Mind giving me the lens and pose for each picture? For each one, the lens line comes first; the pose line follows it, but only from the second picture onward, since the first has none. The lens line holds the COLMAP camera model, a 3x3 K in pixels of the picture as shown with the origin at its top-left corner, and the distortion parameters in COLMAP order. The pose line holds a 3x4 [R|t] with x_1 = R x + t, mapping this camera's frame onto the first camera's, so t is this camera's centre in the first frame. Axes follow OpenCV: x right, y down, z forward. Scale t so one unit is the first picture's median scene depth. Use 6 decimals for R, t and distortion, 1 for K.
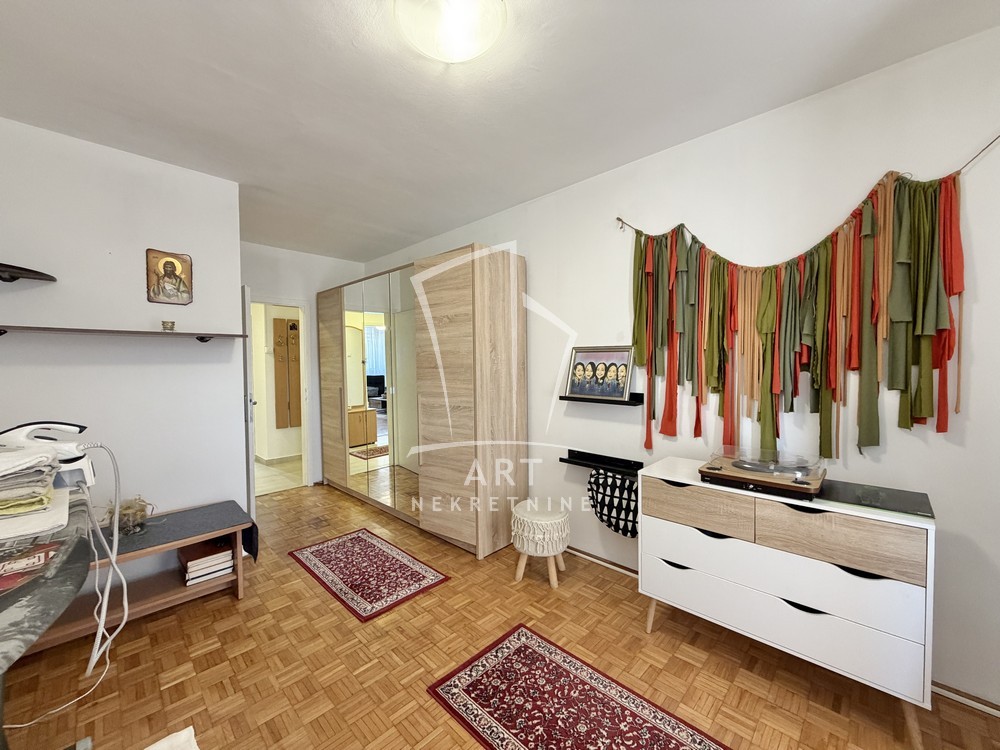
lens RADIAL K [[398.4, 0, 500.0], [0, 398.4, 375.0], [0, 0, 1]] dist [-0.000421, 0.000062]
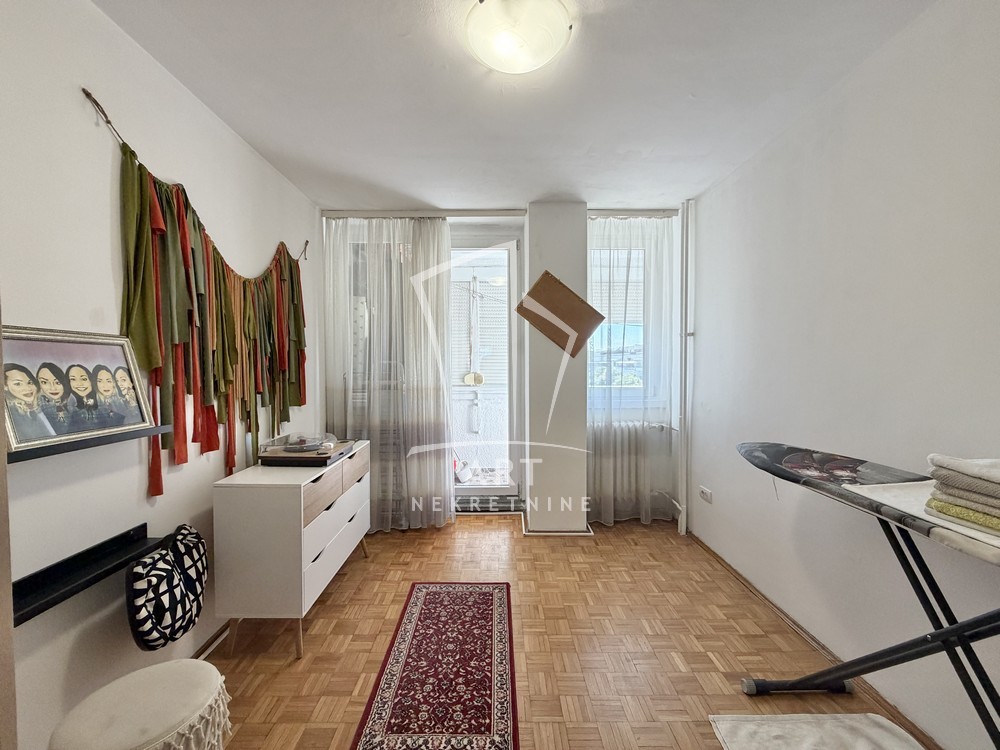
lens RADIAL K [[398.4, 0, 500.0], [0, 398.4, 375.0], [0, 0, 1]] dist [-0.000421, 0.000062]
pose [[-0.707793, -0.003140, 0.706413, -0.698633], [0.037152, 0.998441, 0.041662, -0.029450], [-0.705442, 0.055733, -0.706573, 1.505024]]
